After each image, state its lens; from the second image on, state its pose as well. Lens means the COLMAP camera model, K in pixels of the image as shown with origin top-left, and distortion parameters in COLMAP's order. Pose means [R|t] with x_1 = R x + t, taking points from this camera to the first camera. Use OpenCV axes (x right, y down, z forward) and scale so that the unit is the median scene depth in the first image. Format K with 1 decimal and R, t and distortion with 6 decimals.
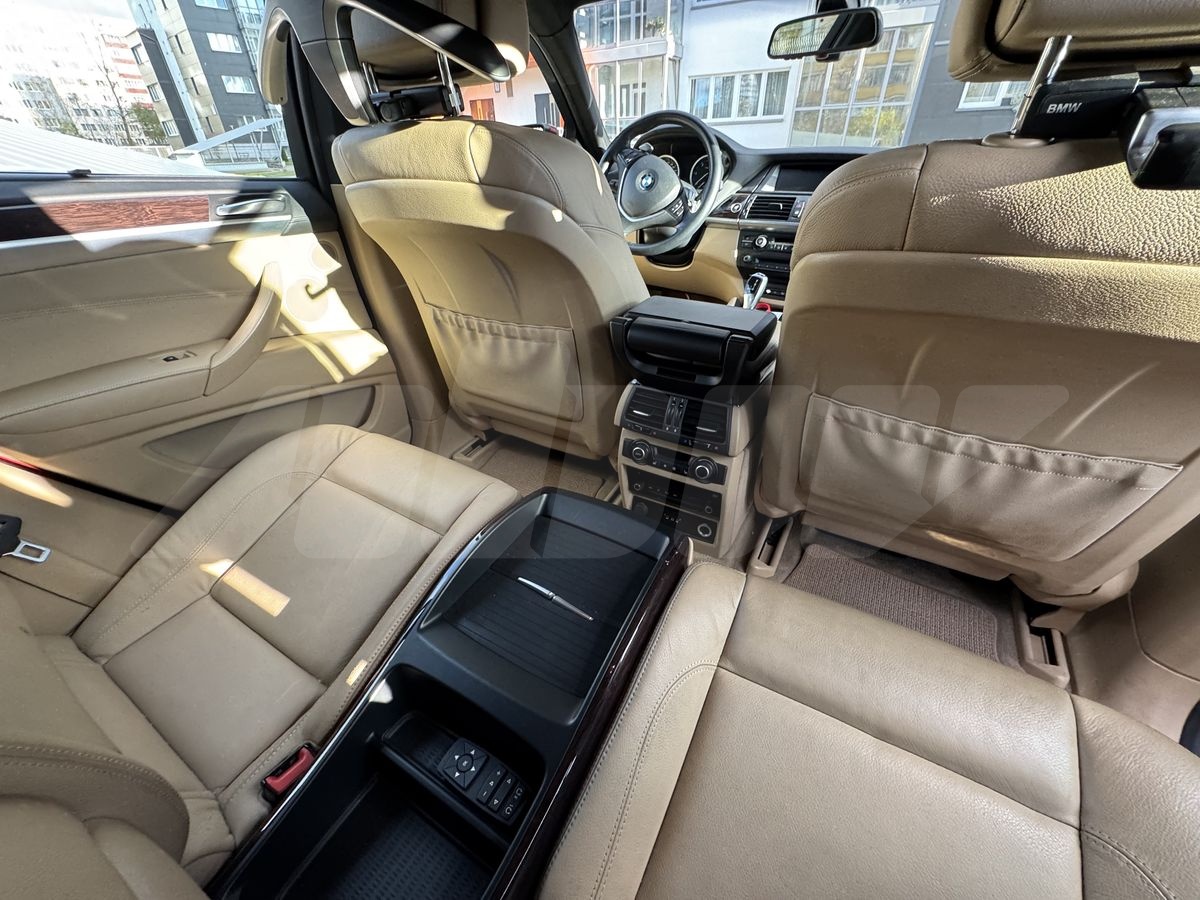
lens RADIAL K [[483.1, 0, 597.1], [0, 483.1, 451.8], [0, 0, 1]] dist [-0.003818, 0.000422]
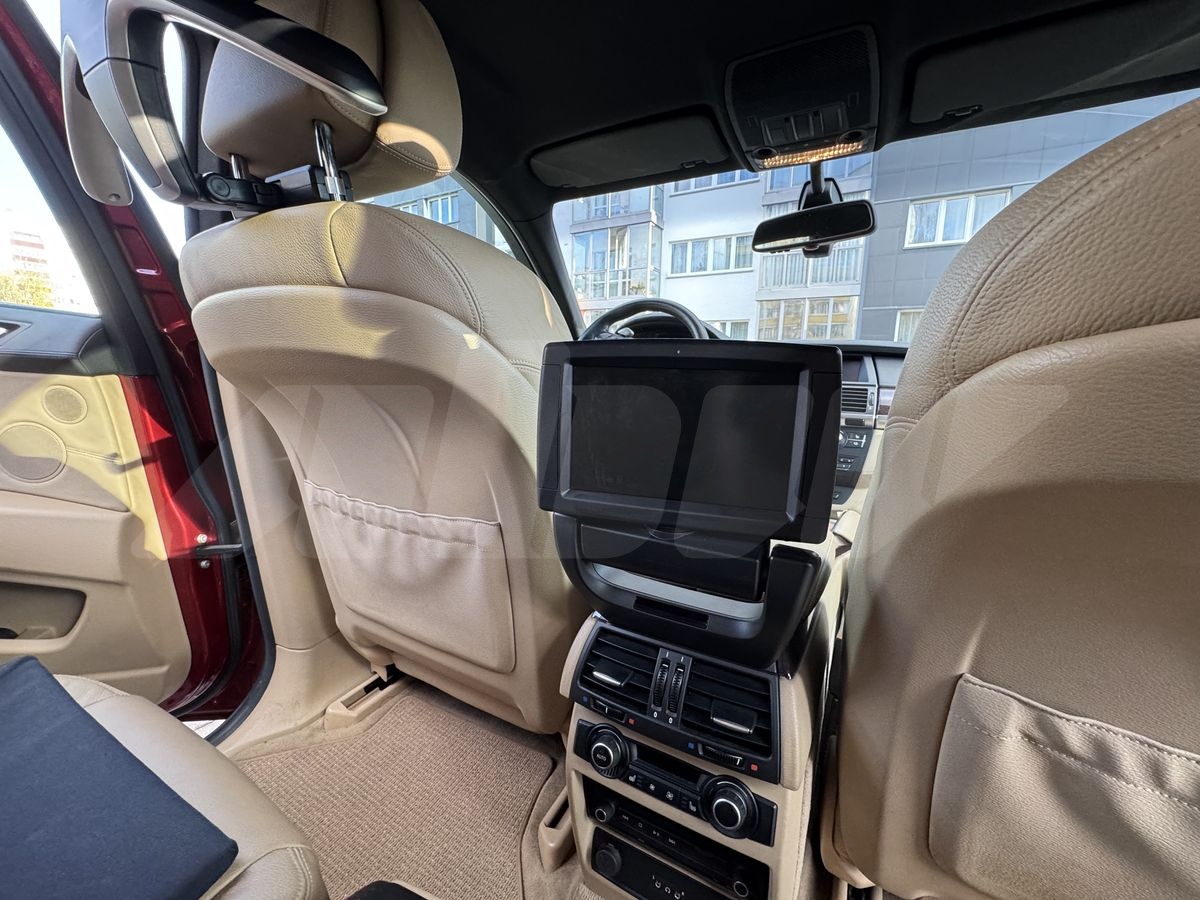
lens RADIAL K [[471.4, 0, 595.9], [0, 471.4, 450.3], [0, 0, 1]] dist [-0.002140, -0.000001]
pose [[0.999059, 0.039661, 0.017578, 0.056670], [-0.029487, 0.918026, -0.395422, -0.102158], [-0.031820, 0.394532, 0.918331, 0.395426]]
